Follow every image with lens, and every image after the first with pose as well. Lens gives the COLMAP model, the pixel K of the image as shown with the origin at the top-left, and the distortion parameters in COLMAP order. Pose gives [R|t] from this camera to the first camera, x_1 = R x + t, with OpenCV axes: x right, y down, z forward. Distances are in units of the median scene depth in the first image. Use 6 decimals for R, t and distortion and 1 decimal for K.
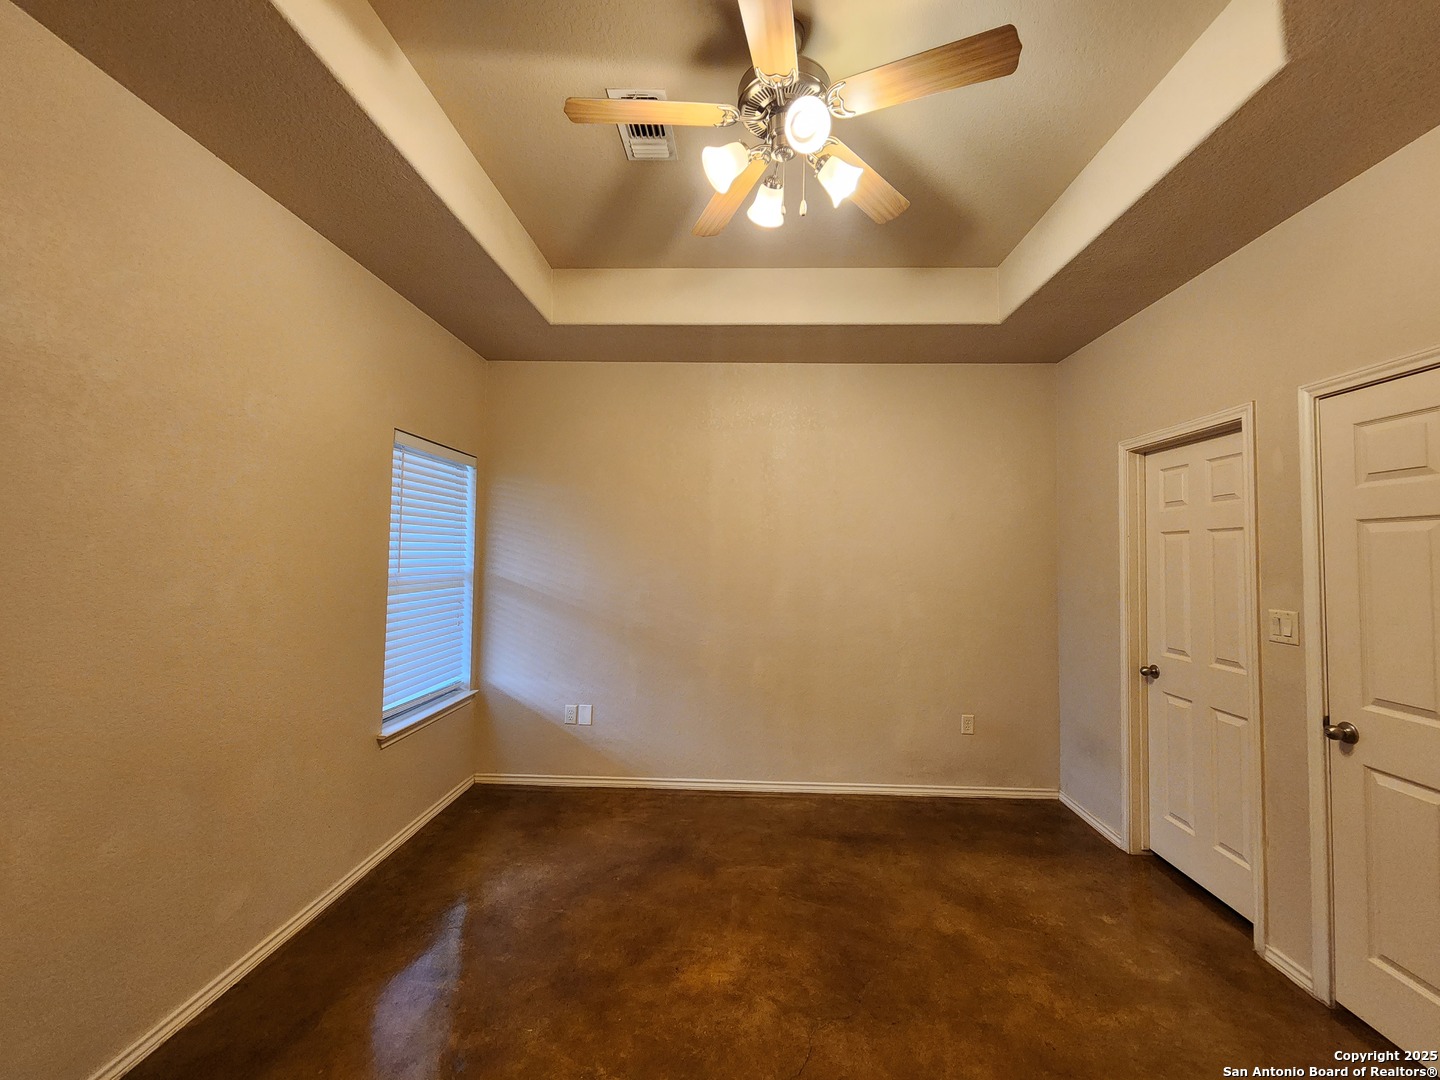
lens RADIAL K [[587.2, 0, 731.6], [0, 587.2, 530.2], [0, 0, 1]] dist [-0.000072, -0.000726]
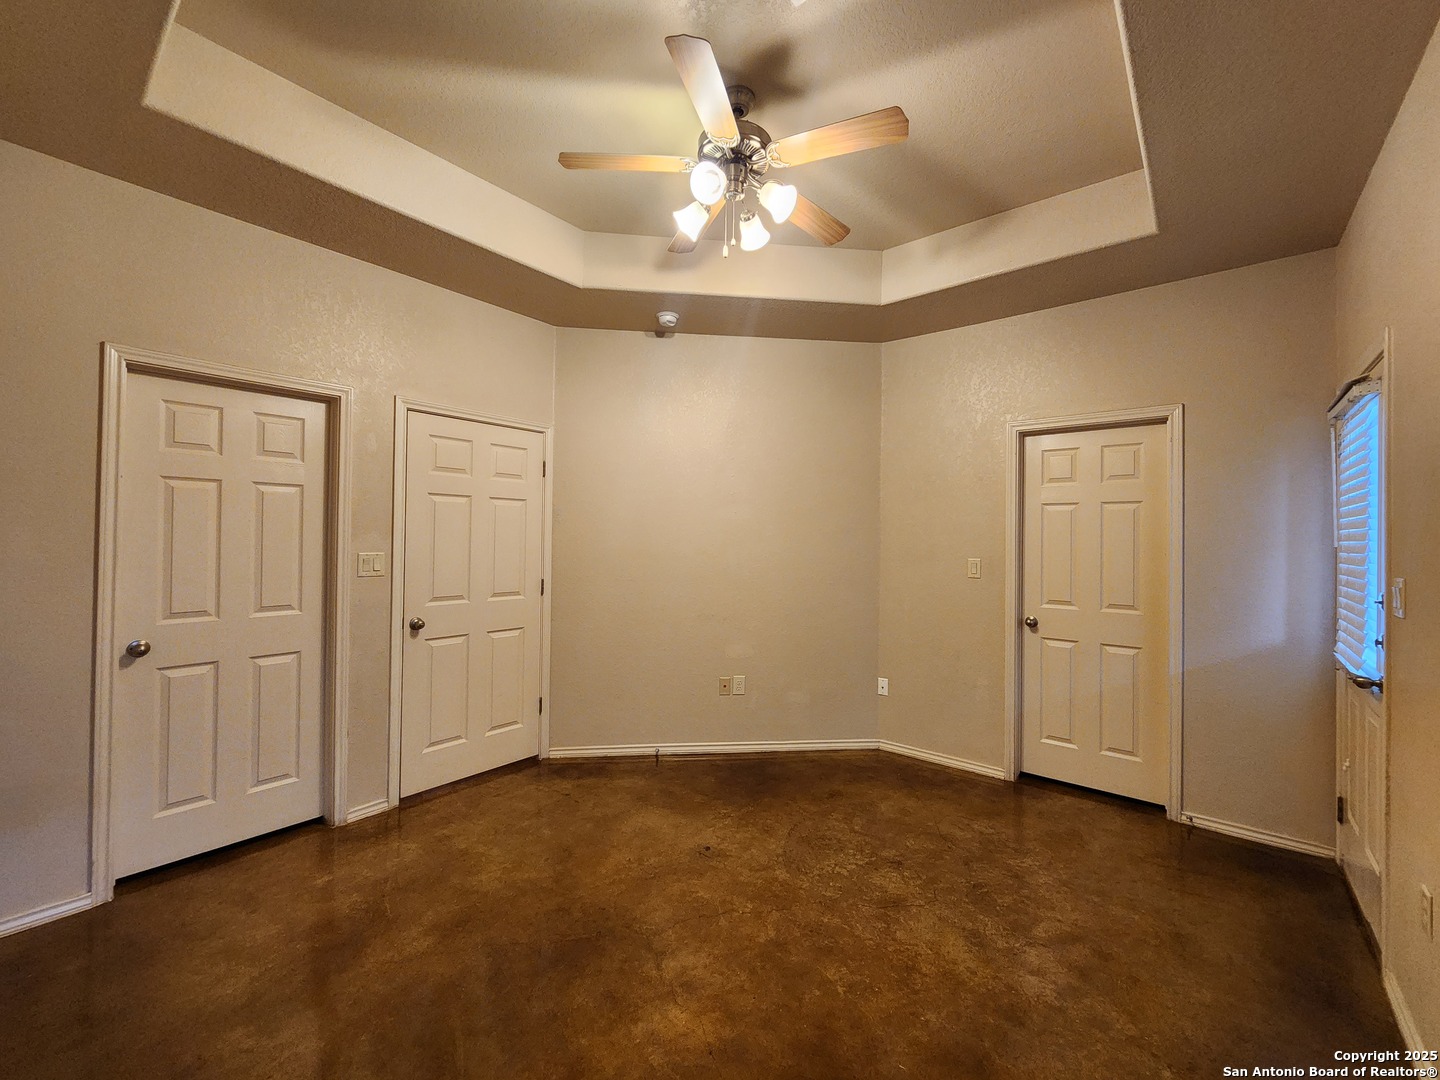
lens RADIAL K [[584.5, 0, 733.4], [0, 584.5, 534.6], [0, 0, 1]] dist [0.007940, -0.003881]
pose [[-0.795596, -0.021783, 0.605435, -0.441829], [-0.051396, 0.998177, -0.031625, 0.076495], [-0.603643, -0.056278, -0.795266, 1.274041]]
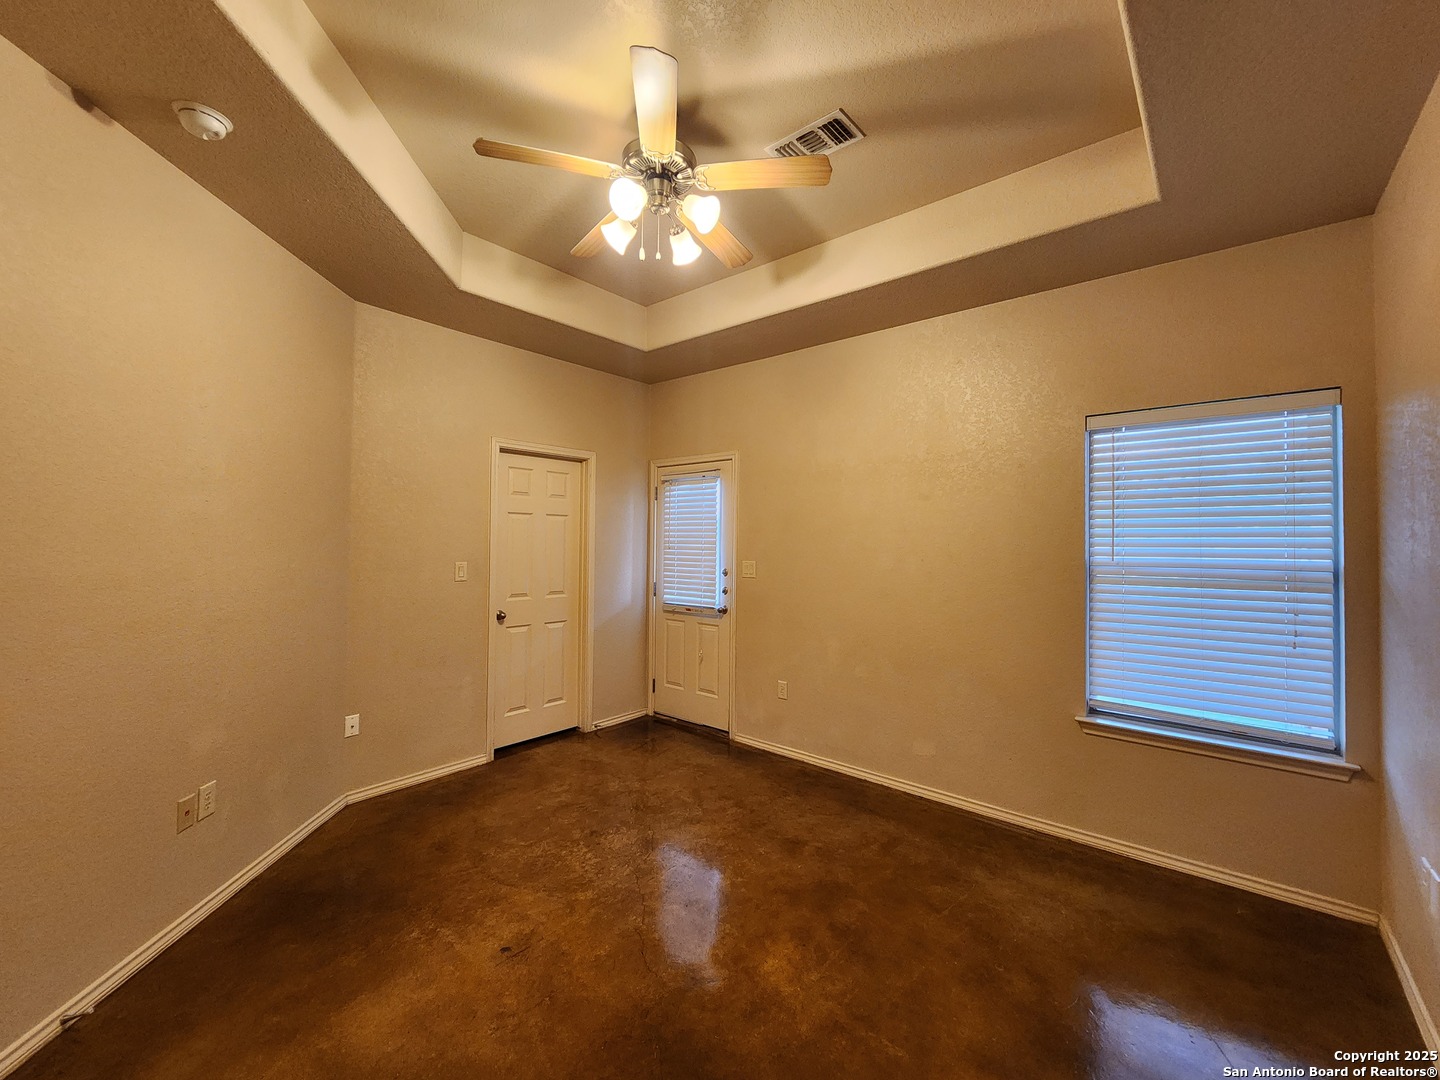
lens RADIAL K [[587.2, 0, 731.6], [0, 587.2, 530.2], [0, 0, 1]] dist [-0.000072, -0.000726]
pose [[-0.619416, -0.037110, -0.784185, 0.622046], [0.014673, 0.998160, -0.058826, 0.076748], [0.784925, -0.047945, -0.617732, 1.219209]]
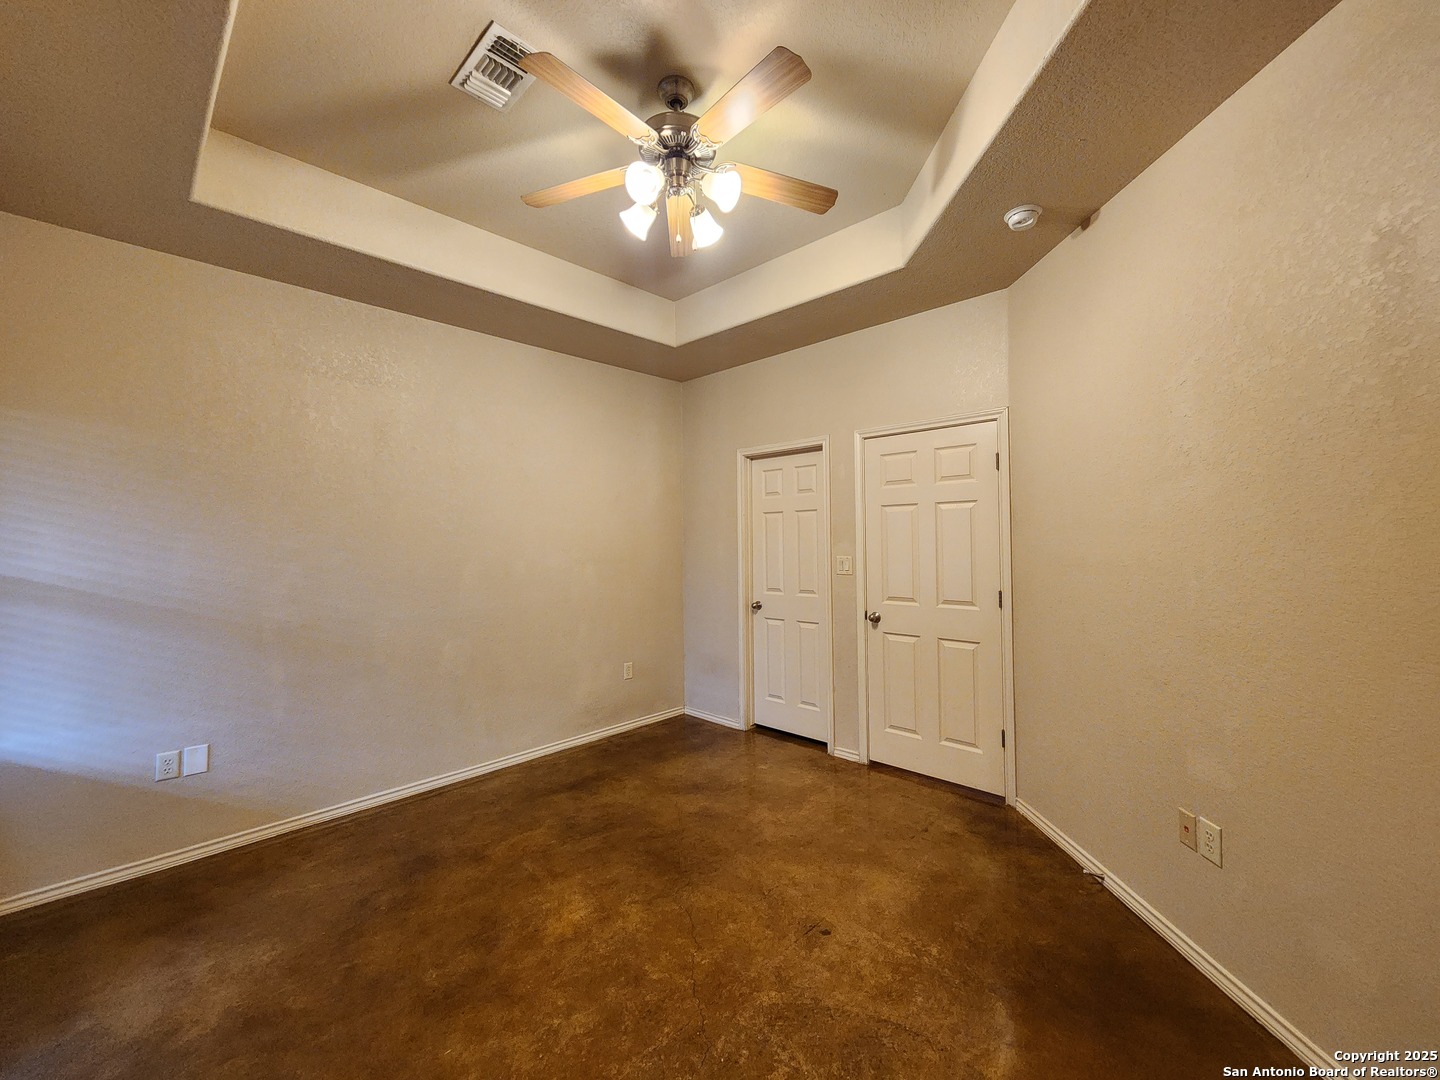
lens RADIAL K [[584.5, 0, 733.4], [0, 584.5, 534.6], [0, 0, 1]] dist [0.007940, -0.003881]
pose [[0.663929, -0.013747, 0.747669, -0.485018], [-0.010617, 0.999557, 0.027807, 0.020775], [-0.747720, -0.026400, 0.663489, 0.066122]]
